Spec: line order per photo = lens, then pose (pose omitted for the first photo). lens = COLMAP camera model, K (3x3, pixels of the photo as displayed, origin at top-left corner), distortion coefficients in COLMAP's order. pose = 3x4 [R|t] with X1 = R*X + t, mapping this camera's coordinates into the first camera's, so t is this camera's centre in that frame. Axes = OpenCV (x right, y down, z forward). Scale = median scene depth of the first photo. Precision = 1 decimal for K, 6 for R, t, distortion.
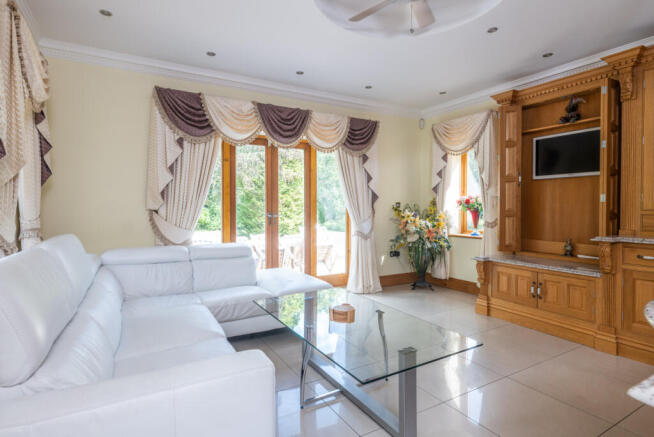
lens RADIAL K [[346.2, 0, 328.5], [0, 346.2, 213.9], [0, 0, 1]] dist [-0.007505, 0.001767]
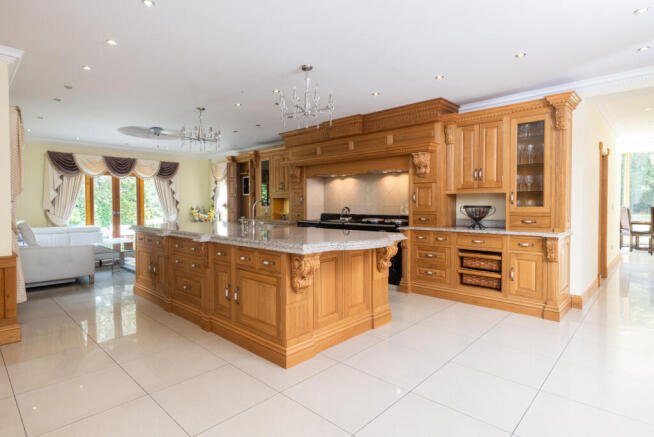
lens RADIAL K [[346.2, 0, 324.0], [0, 346.2, 218.7], [0, 0, 1]] dist [-0.007505, 0.001767]
pose [[0.960066, -0.012503, 0.279493, 0.451673], [0.007785, 0.999808, 0.017983, 0.015911], [-0.279664, -0.015089, 0.959979, -1.286845]]
